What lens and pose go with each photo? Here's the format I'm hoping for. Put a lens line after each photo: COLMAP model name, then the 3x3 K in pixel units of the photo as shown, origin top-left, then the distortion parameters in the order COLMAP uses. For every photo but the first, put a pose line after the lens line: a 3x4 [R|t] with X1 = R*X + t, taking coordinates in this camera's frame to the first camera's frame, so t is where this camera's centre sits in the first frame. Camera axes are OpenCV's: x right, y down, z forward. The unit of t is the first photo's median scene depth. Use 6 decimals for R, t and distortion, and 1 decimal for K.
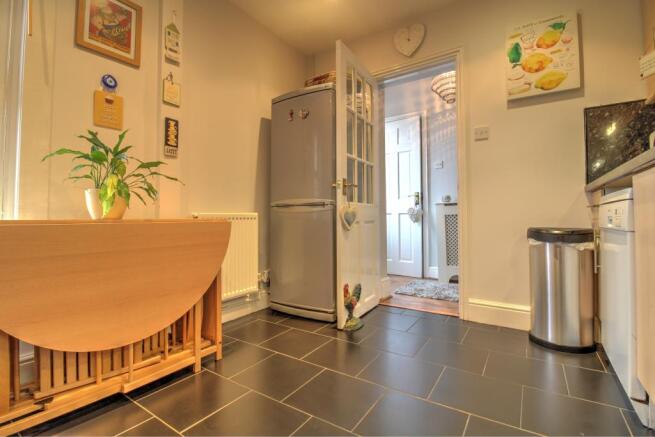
lens RADIAL K [[304.2, 0, 330.8], [0, 304.2, 207.7], [0, 0, 1]] dist [-0.001317, -0.013108]
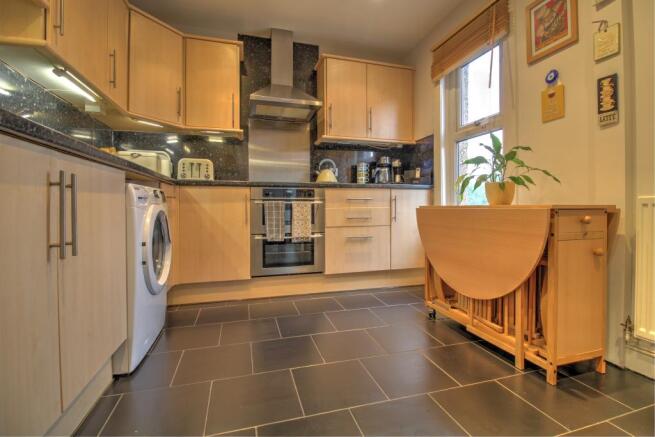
lens RADIAL K [[304.2, 0, 330.8], [0, 304.2, 207.7], [0, 0, 1]] dist [-0.001317, -0.013108]
pose [[-0.640950, 0.006783, -0.767553, 0.594191], [0.027672, 0.999515, -0.014274, 0.039760], [0.767084, -0.030388, -0.640826, 1.075665]]
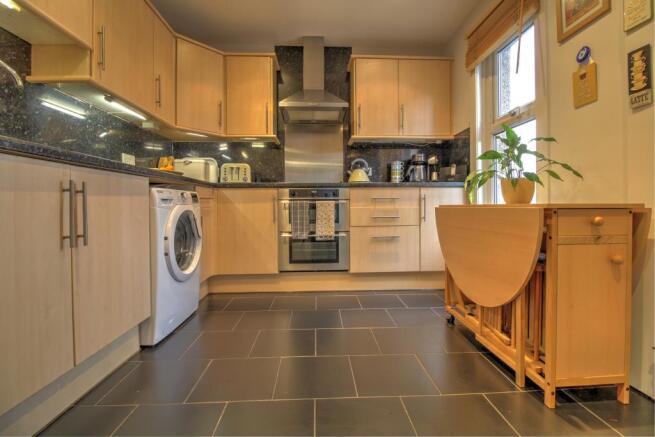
lens RADIAL K [[304.2, 0, 330.8], [0, 304.2, 207.7], [0, 0, 1]] dist [-0.001317, -0.013108]
pose [[-0.804175, 0.010445, -0.594301, 0.435815], [0.026058, 0.999504, -0.017693, 0.045222], [0.593821, -0.029715, -0.804048, 1.270080]]
